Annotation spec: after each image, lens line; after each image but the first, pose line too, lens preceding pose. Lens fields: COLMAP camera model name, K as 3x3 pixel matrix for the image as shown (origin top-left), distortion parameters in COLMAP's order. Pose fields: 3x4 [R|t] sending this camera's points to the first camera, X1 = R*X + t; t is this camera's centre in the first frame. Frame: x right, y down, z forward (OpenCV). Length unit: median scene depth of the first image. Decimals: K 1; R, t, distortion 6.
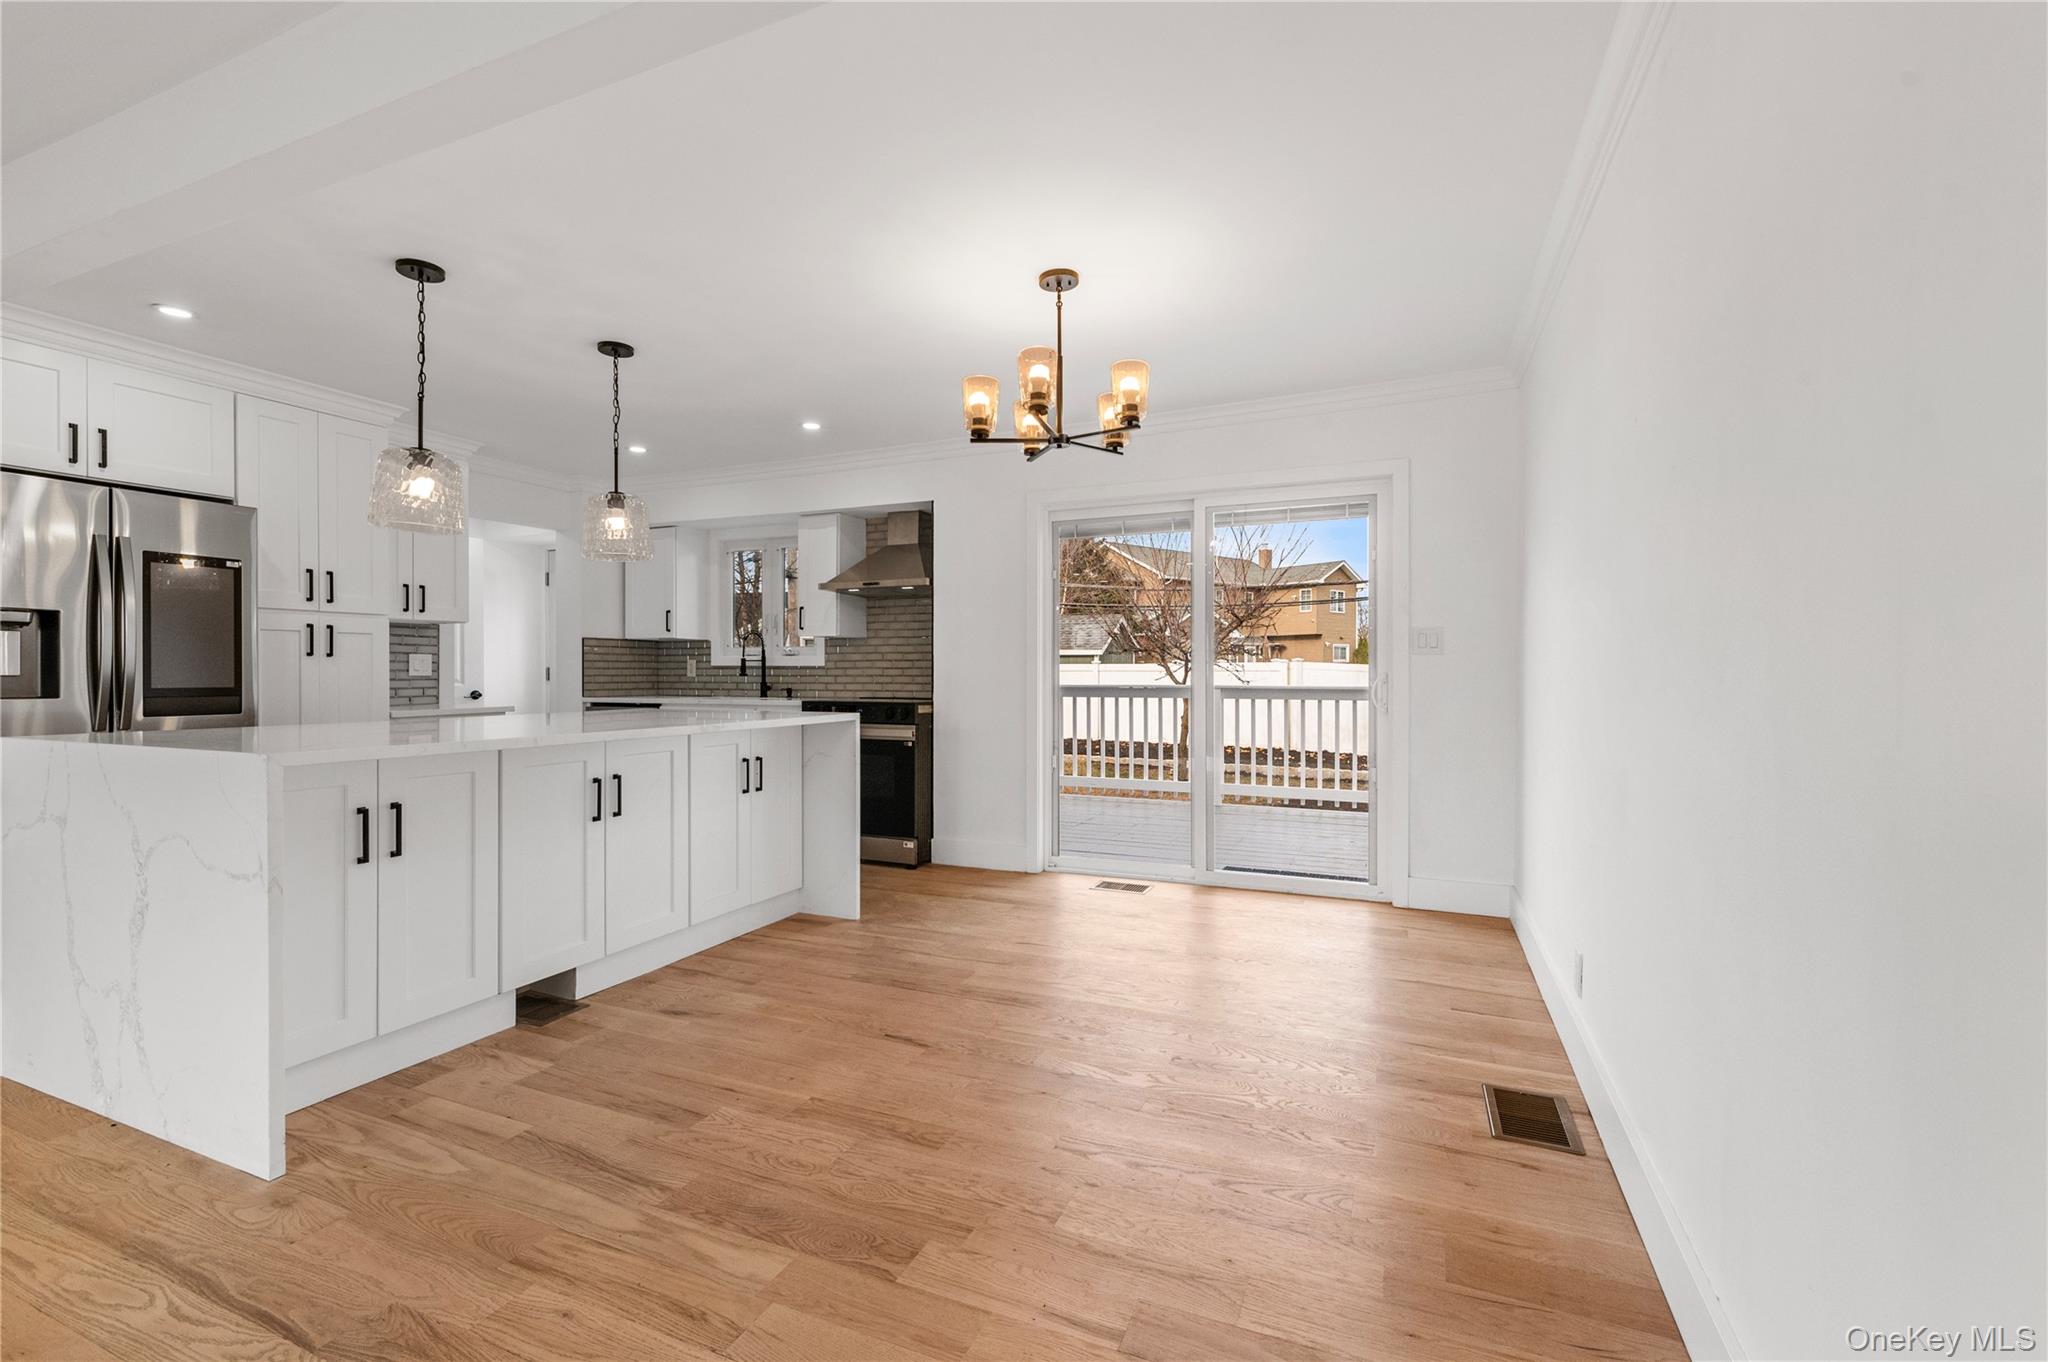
lens RADIAL K [[885.0, 0, 1021.8], [0, 885.0, 679.2], [0, 0, 1]] dist [0.002262, 0.000148]
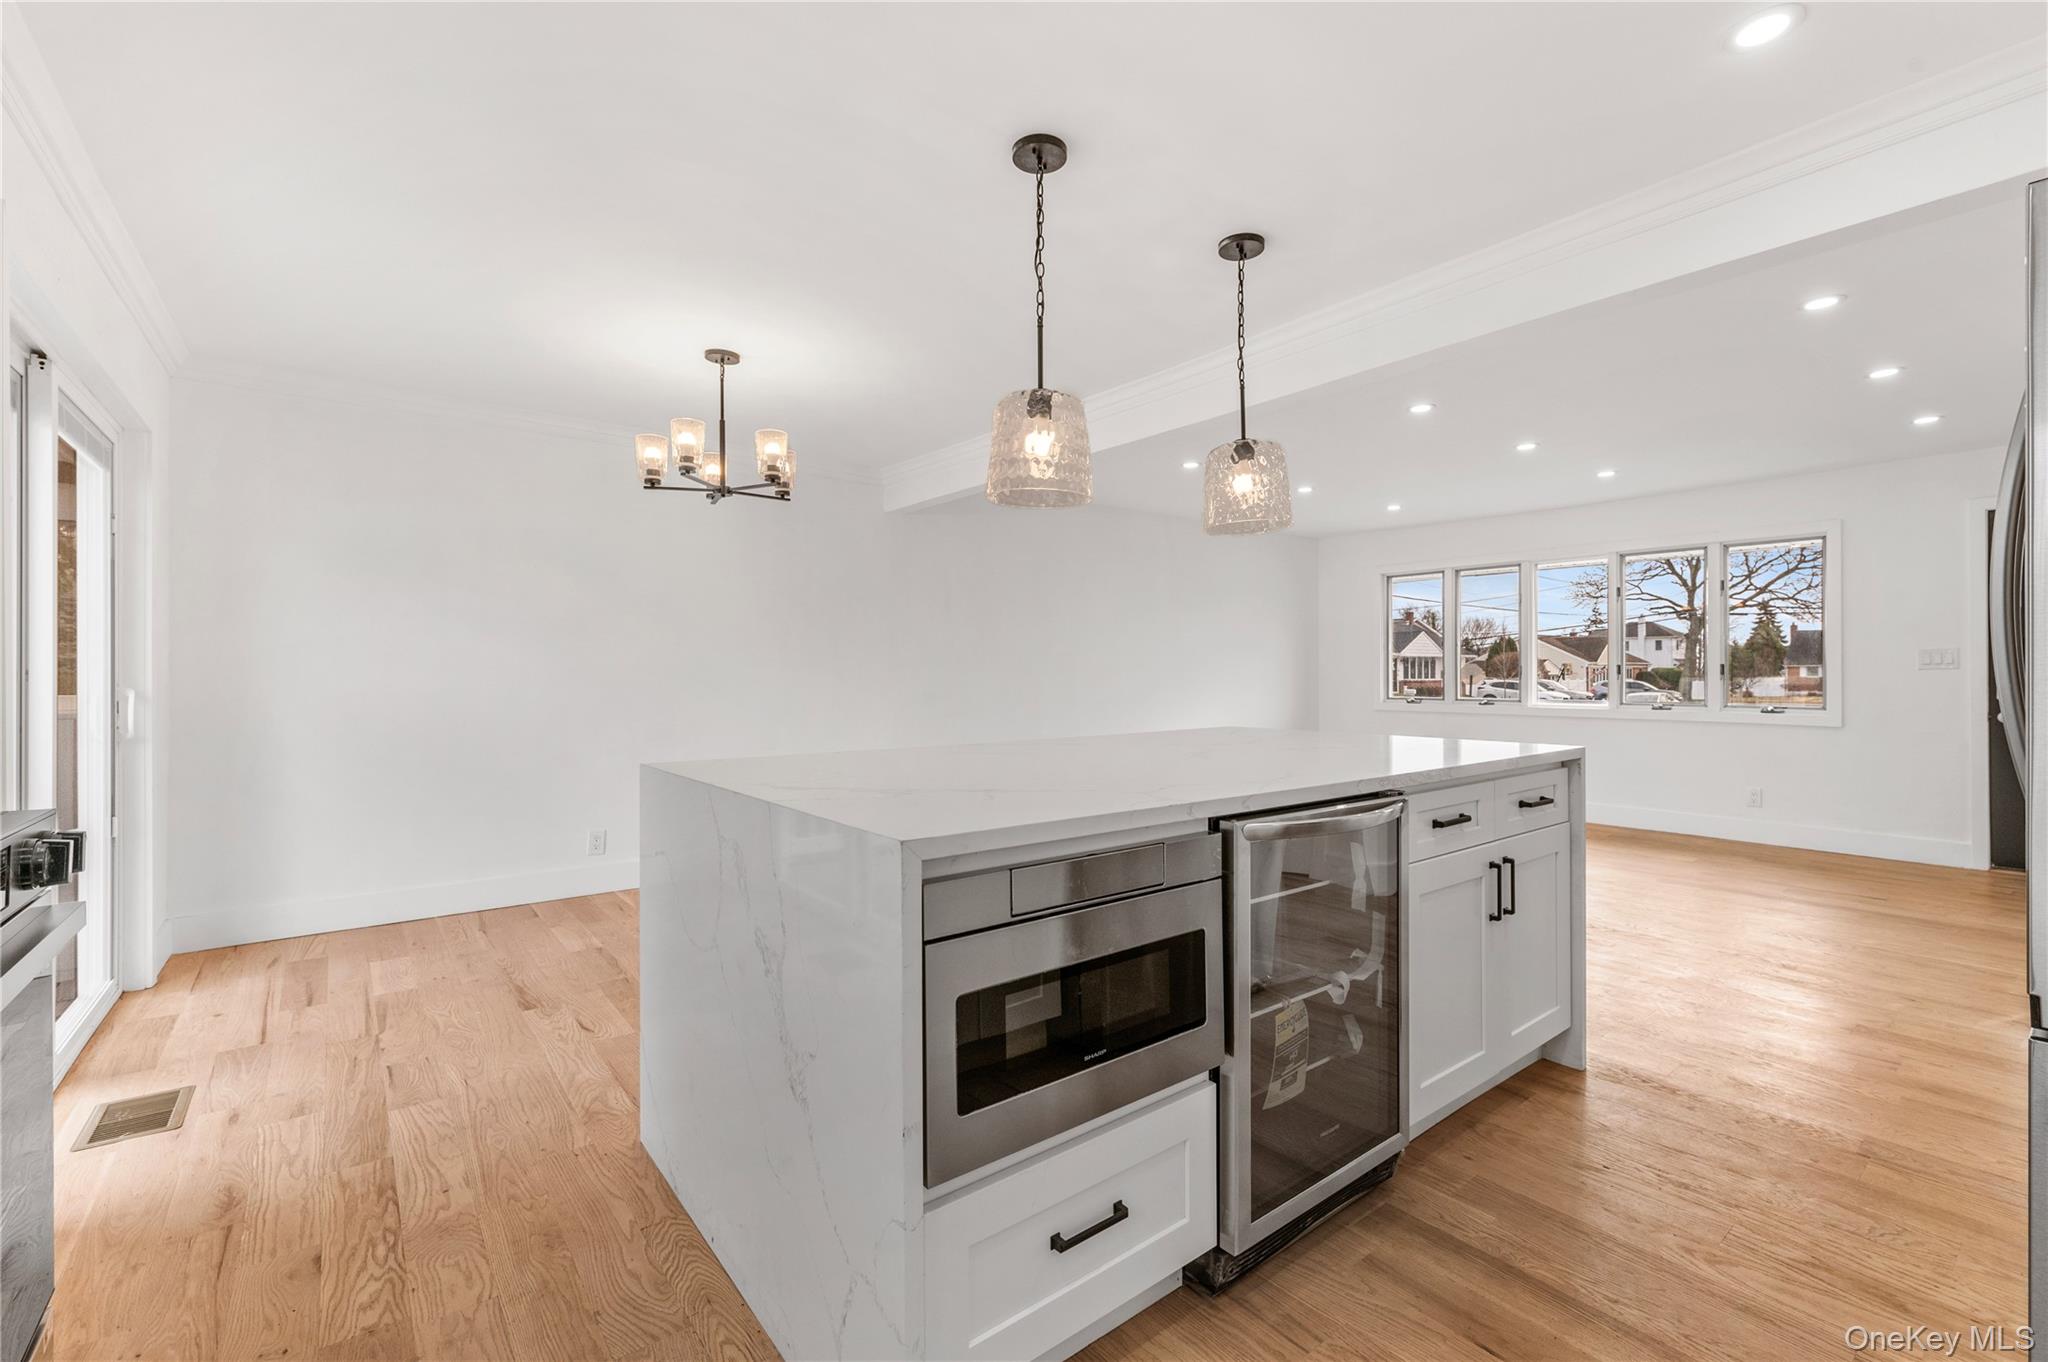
lens RADIAL K [[885.0, 0, 1028.5], [0, 885.0, 673.2], [0, 0, 1]] dist [0.002262, 0.000148]
pose [[-0.882046, 0.003584, 0.471150, -0.525379], [0.006773, 0.999964, 0.005073, -0.015542], [-0.471115, 0.007666, -0.882039, 1.099892]]
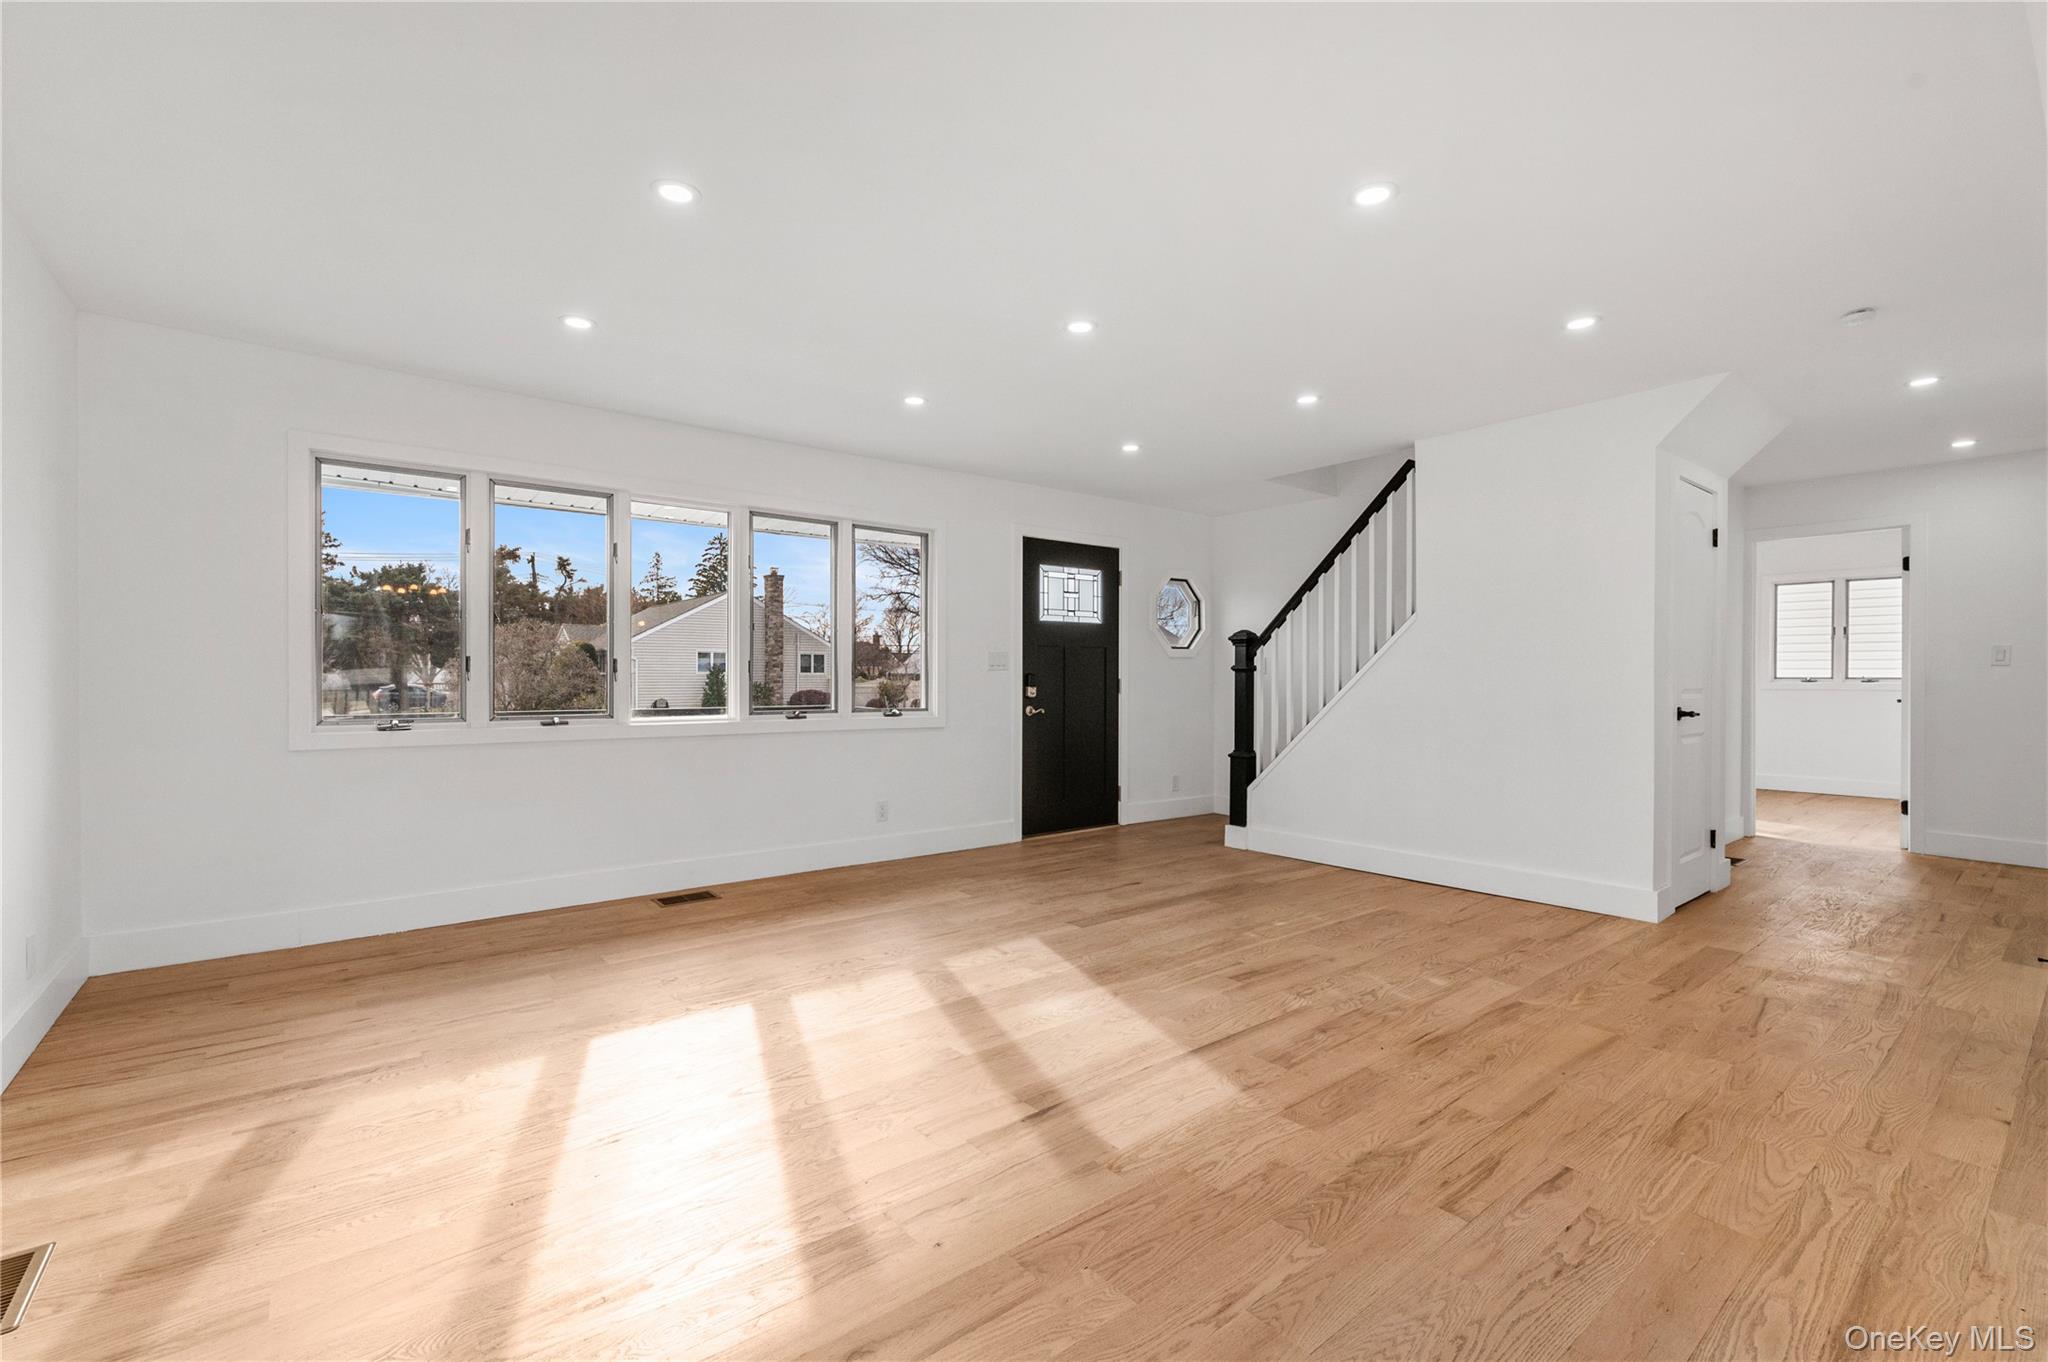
lens RADIAL K [[885.0, 0, 1035.1], [0, 885.0, 686.0], [0, 0, 1]] dist [0.002262, 0.000148]
pose [[-0.459872, 0.004890, -0.887972, 0.048750], [-0.009007, 0.999908, 0.010171, 0.000577], [0.887940, 0.012675, -0.459785, 0.231732]]
